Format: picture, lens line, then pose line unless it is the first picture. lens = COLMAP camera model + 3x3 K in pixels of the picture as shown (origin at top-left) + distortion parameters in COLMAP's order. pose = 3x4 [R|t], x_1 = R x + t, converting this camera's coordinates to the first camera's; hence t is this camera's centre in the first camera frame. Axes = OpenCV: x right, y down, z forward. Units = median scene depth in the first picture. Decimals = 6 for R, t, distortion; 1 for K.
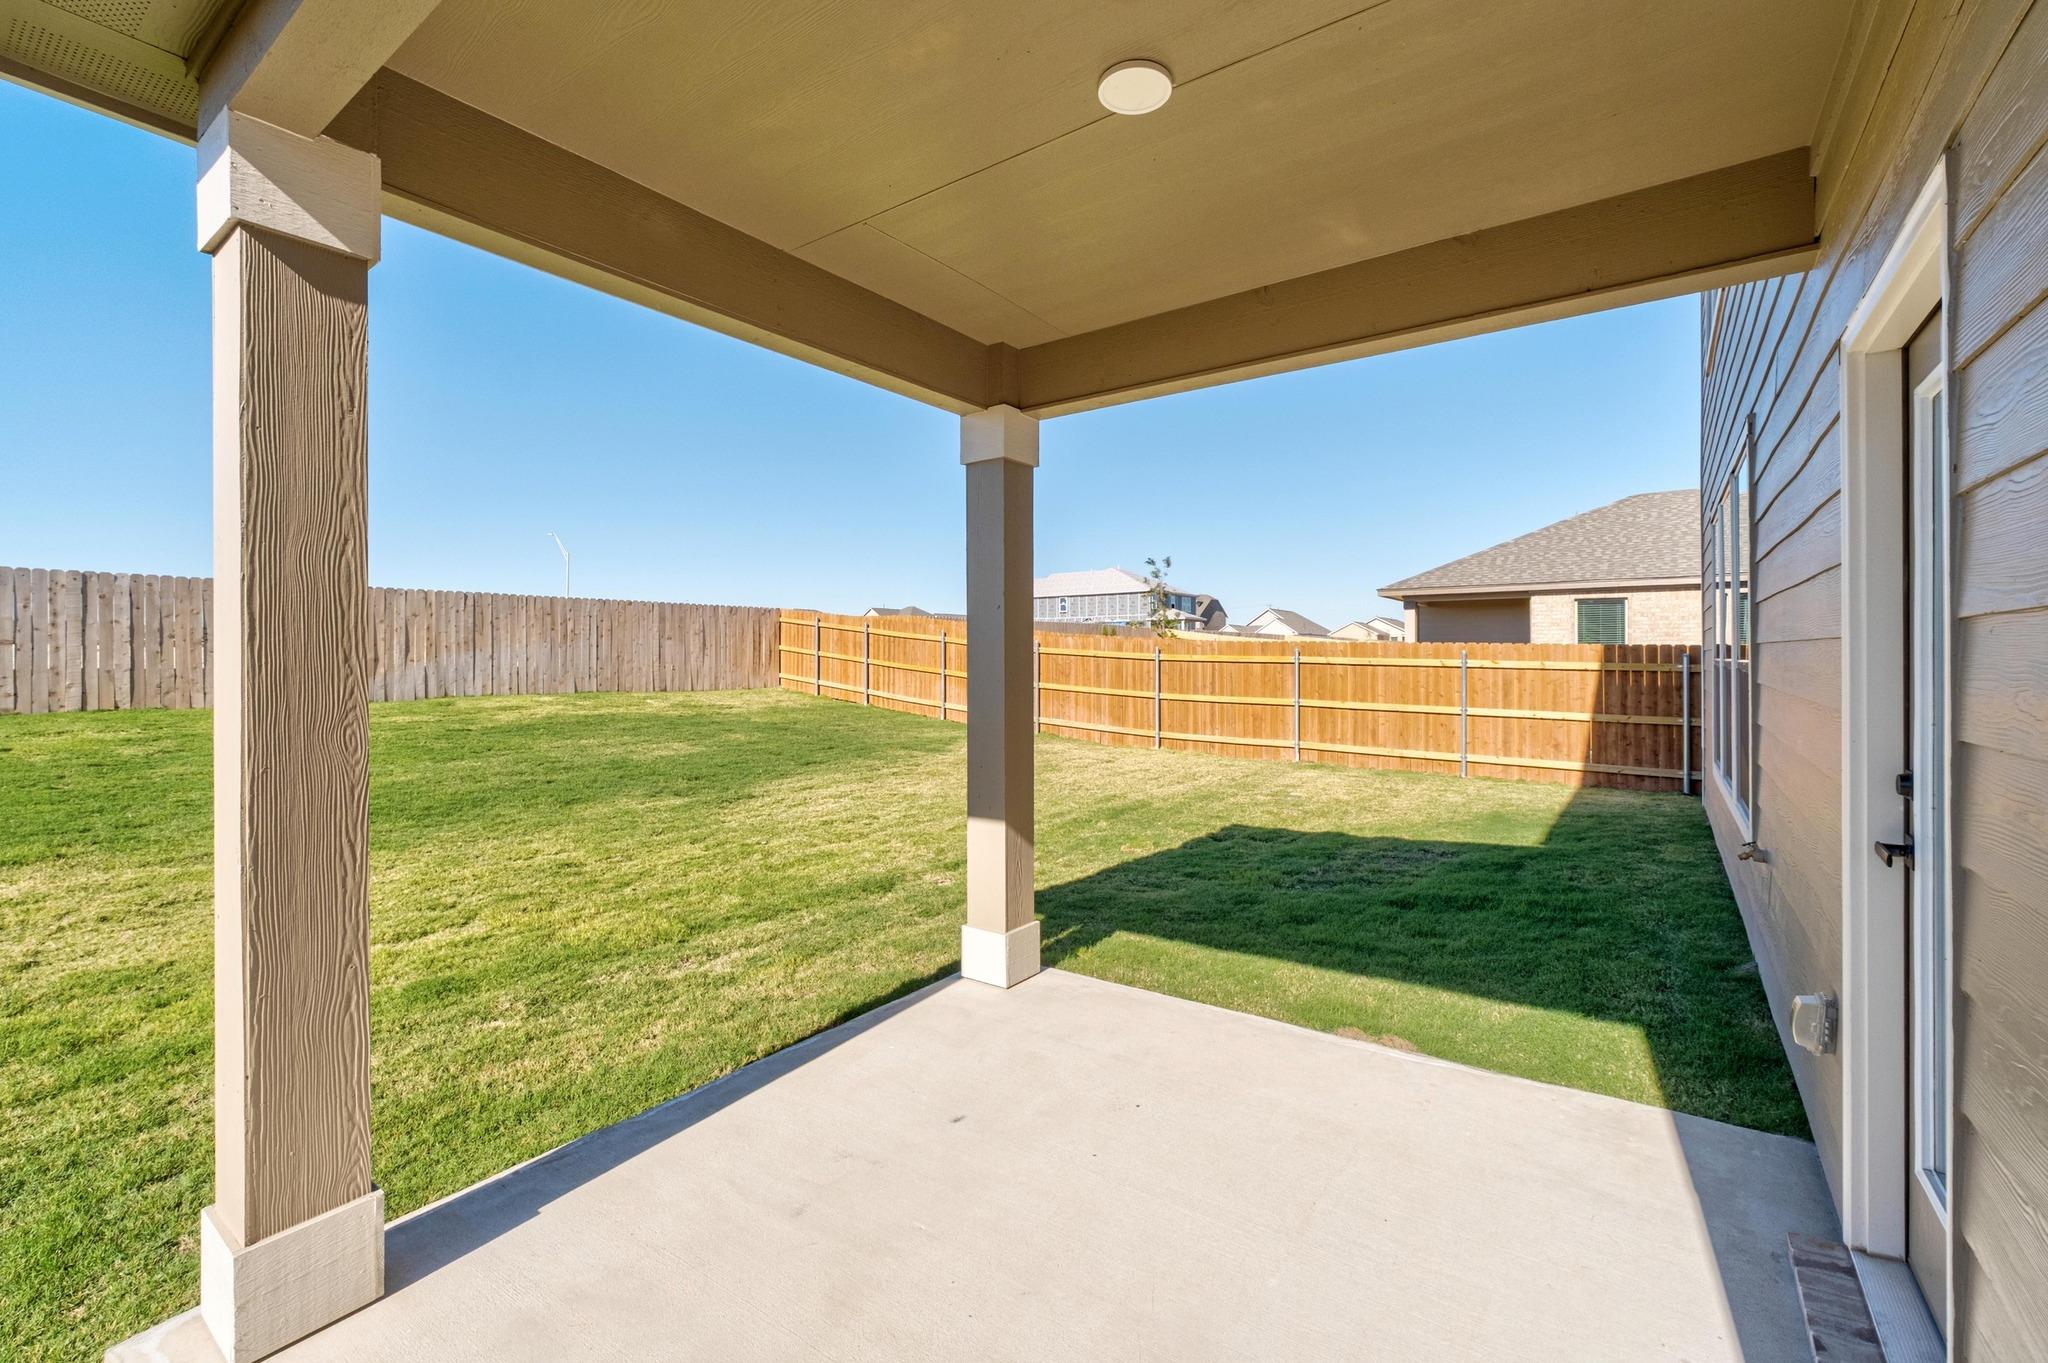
lens RADIAL K [[870.9, 0, 1021.1], [0, 870.9, 668.7], [0, 0, 1]] dist [-0.002514, -0.000104]
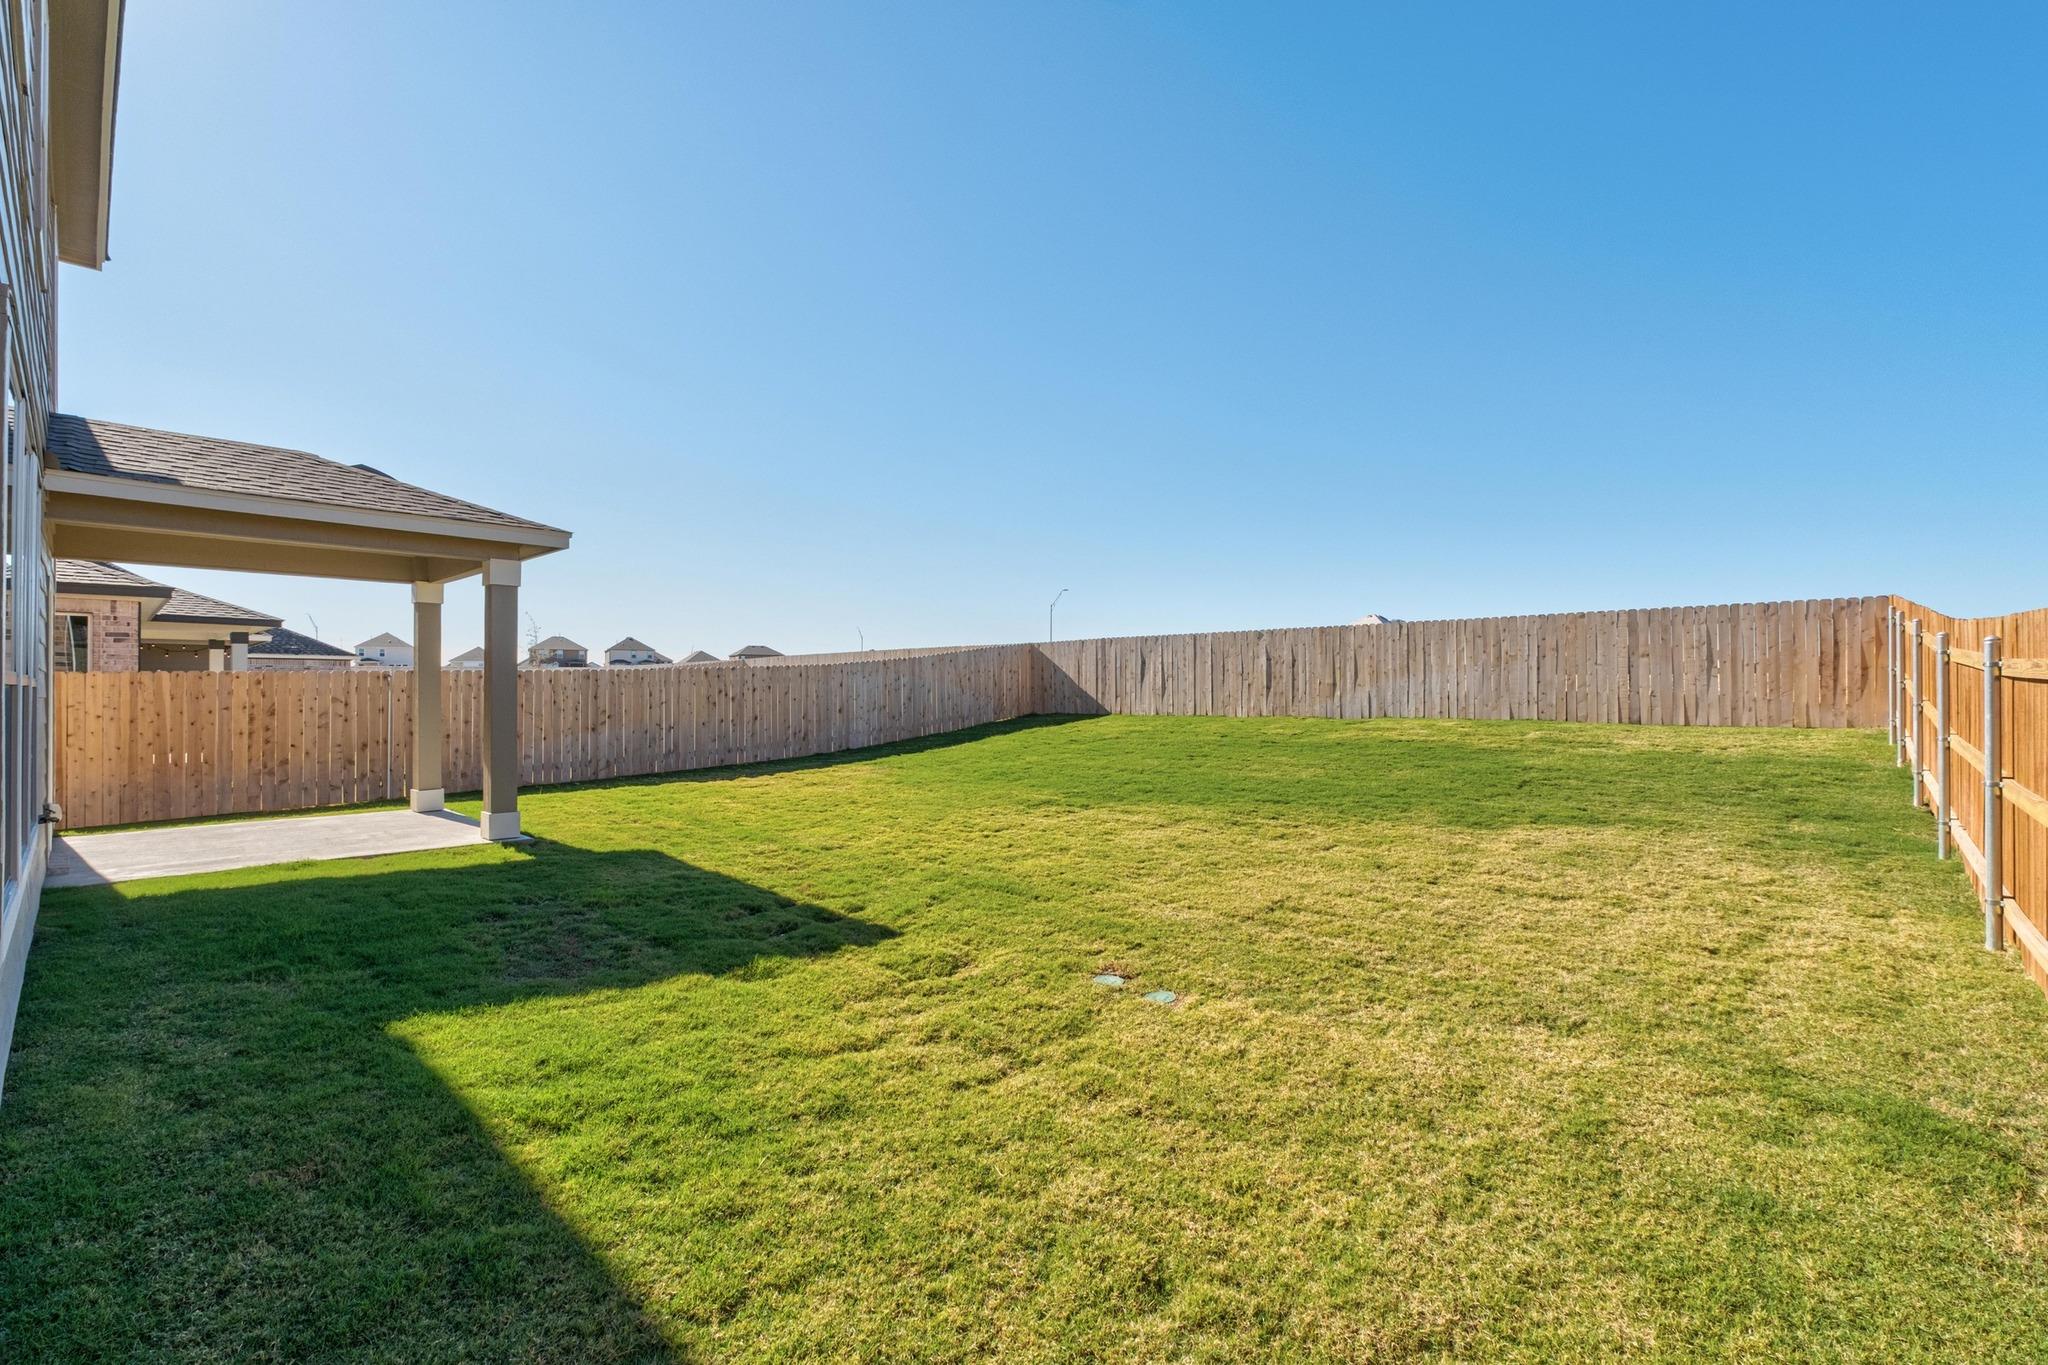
lens RADIAL K [[870.9, 0, 1026.8], [0, 870.9, 676.5], [0, 0, 1]] dist [-0.002514, -0.000104]
pose [[-0.077690, -0.006108, -0.996959, 0.460349], [-0.001362, 0.999981, -0.006020, -0.011992], [0.996977, 0.000890, -0.077697, 0.579531]]
